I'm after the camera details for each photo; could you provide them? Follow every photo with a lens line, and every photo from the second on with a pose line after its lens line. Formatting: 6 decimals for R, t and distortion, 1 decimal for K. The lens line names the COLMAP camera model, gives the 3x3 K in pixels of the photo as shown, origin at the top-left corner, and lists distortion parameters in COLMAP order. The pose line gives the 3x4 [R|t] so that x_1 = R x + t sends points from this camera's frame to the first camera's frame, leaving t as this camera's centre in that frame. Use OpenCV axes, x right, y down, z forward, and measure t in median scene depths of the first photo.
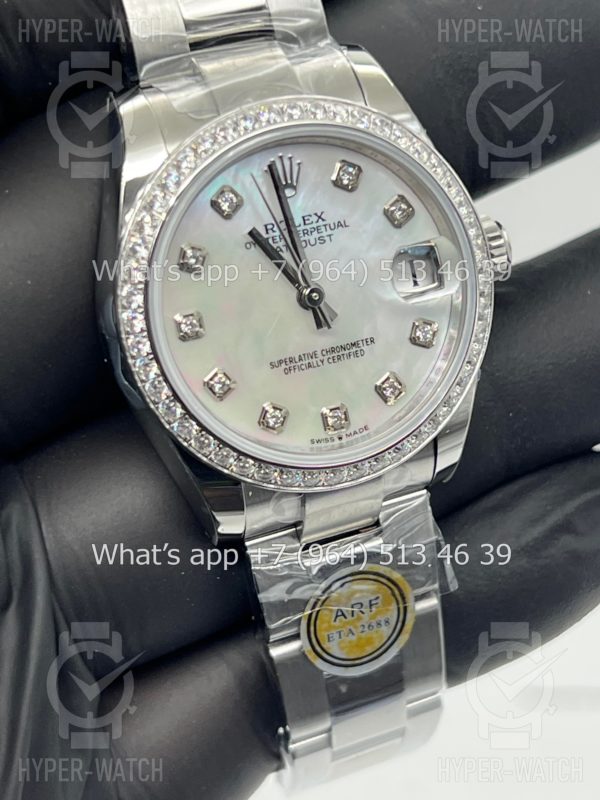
lens RADIAL K [[2089.5, 0, 304.6], [0, 2089.5, 404.3], [0, 0, 1]] dist [0.559713, 0.000000]
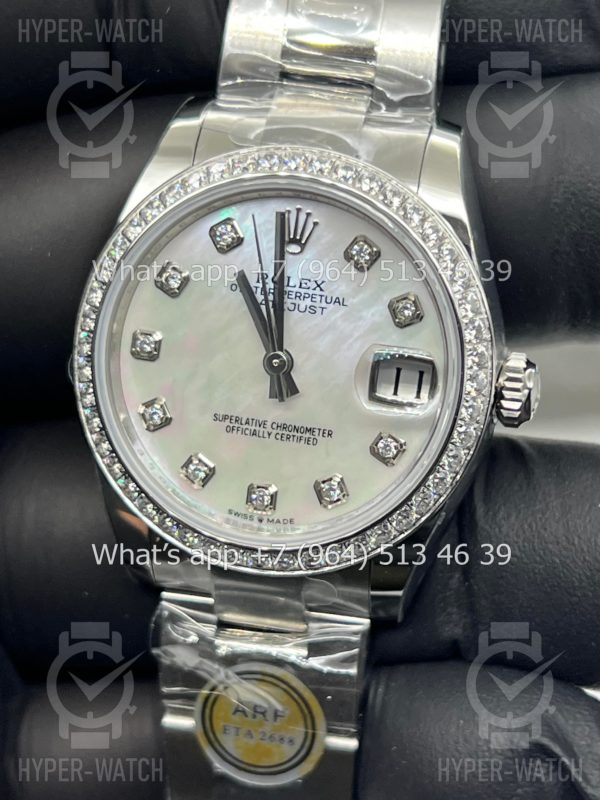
lens RADIAL K [[2089.5, 0, 311.6], [0, 2089.5, 414.4], [0, 0, 1]] dist [0.559713, 0.000000]
pose [[0.840689, 0.354495, -0.409360, 0.394284], [-0.365282, 0.929296, 0.054579, -0.085022], [0.399764, 0.103647, 0.910739, 0.174586]]
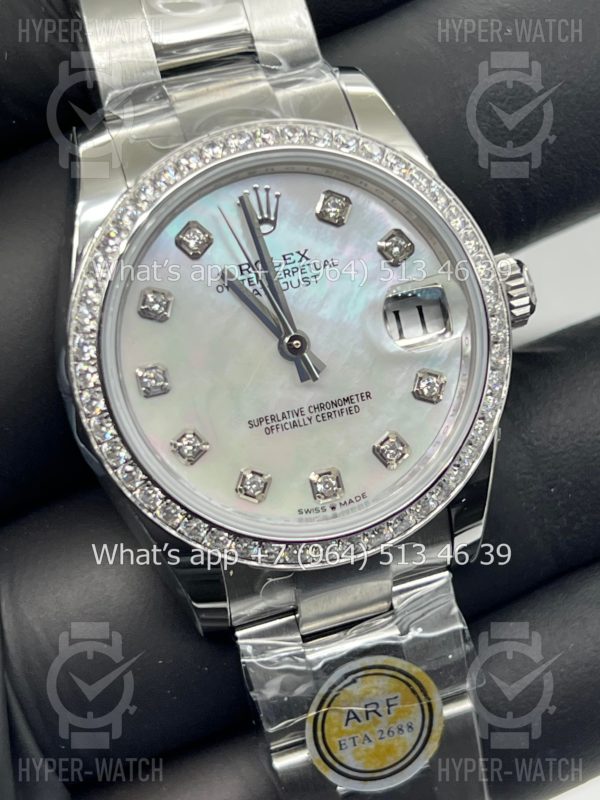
lens RADIAL K [[2089.5, 0, 305.8], [0, 2089.5, 407.3], [0, 0, 1]] dist [0.559713, 0.000000]
pose [[0.991673, -0.020846, -0.127079, 0.117829], [0.011756, 0.997345, -0.071866, 0.037144], [0.128240, 0.069773, 0.989286, 0.134727]]
